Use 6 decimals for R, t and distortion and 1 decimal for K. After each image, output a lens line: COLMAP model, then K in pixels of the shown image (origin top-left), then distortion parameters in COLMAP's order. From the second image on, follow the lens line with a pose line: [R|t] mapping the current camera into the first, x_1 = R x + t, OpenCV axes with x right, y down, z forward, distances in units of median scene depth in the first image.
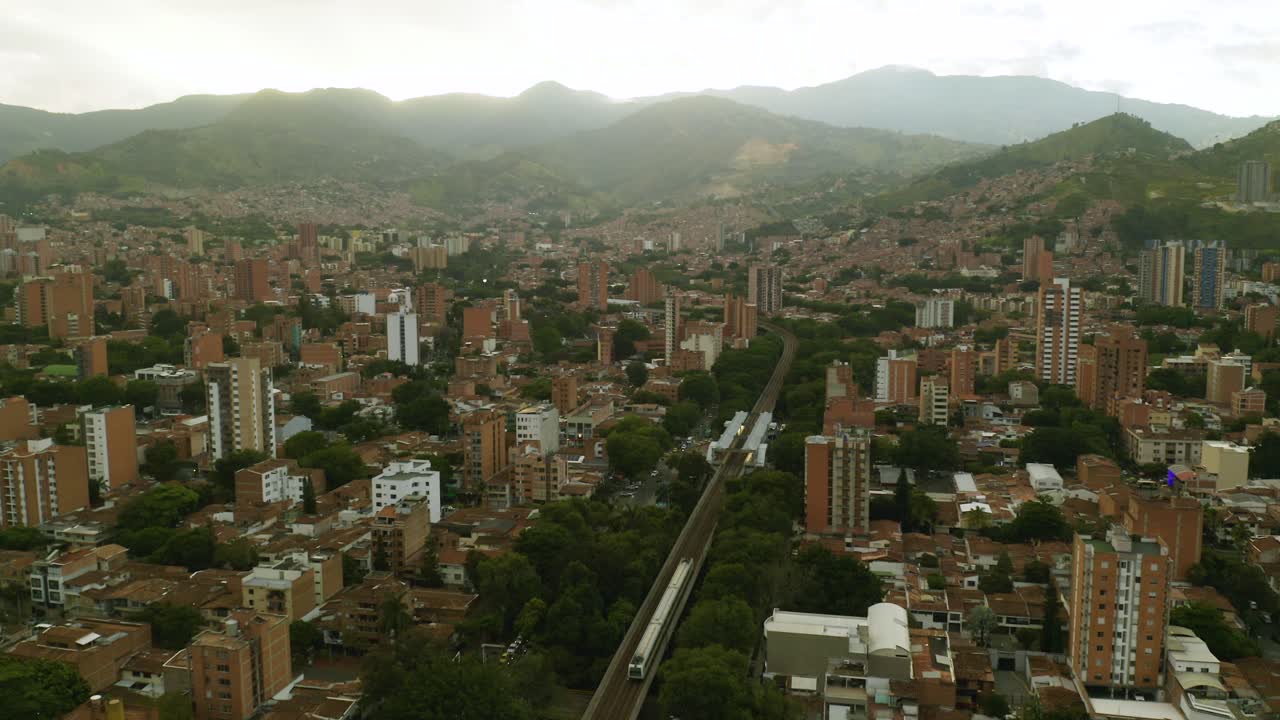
lens RADIAL K [[1026.9, 0, 640.0], [0, 1026.9, 360.0], [0, 0, 1]] dist [0.074911, -0.228729]
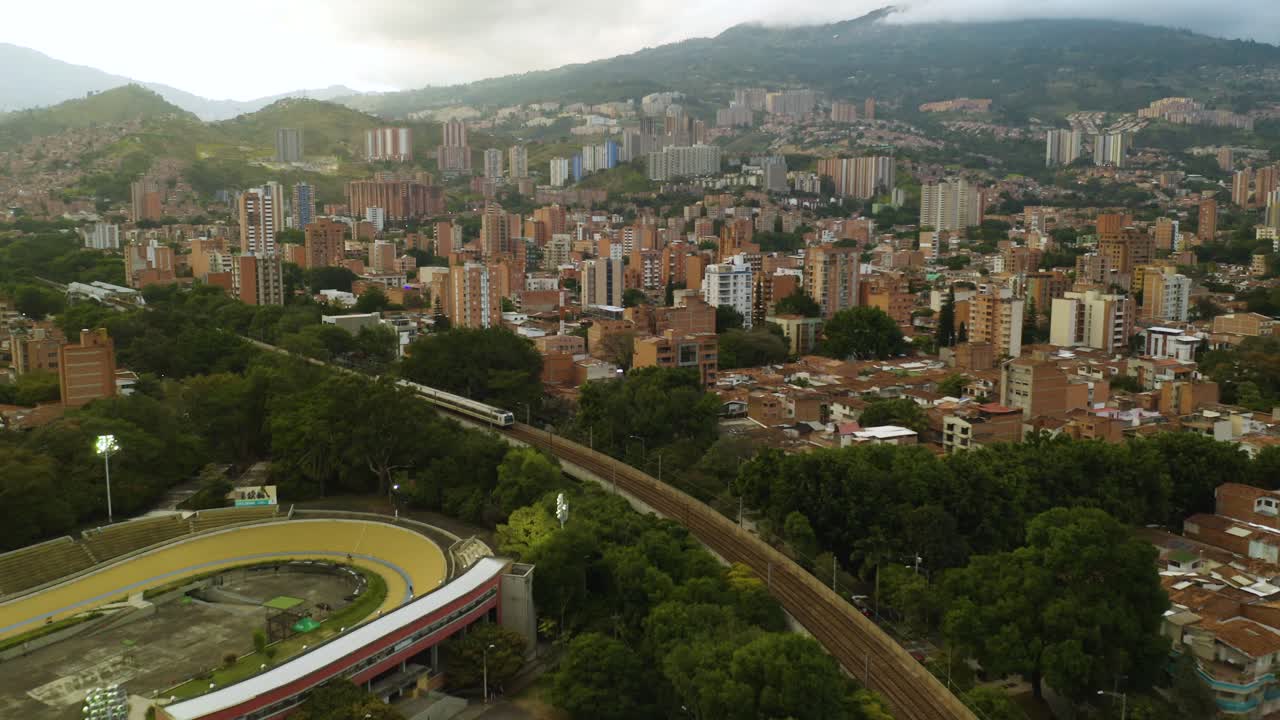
lens RADIAL K [[1026.9, 0, 640.0], [0, 1026.9, 360.0], [0, 0, 1]] dist [0.074911, -0.228729]
pose [[0.604257, -0.107835, 0.789458, -0.132096], [0.094885, 0.993488, 0.063078, 0.037389], [-0.791119, 0.036793, 0.610554, -0.065141]]
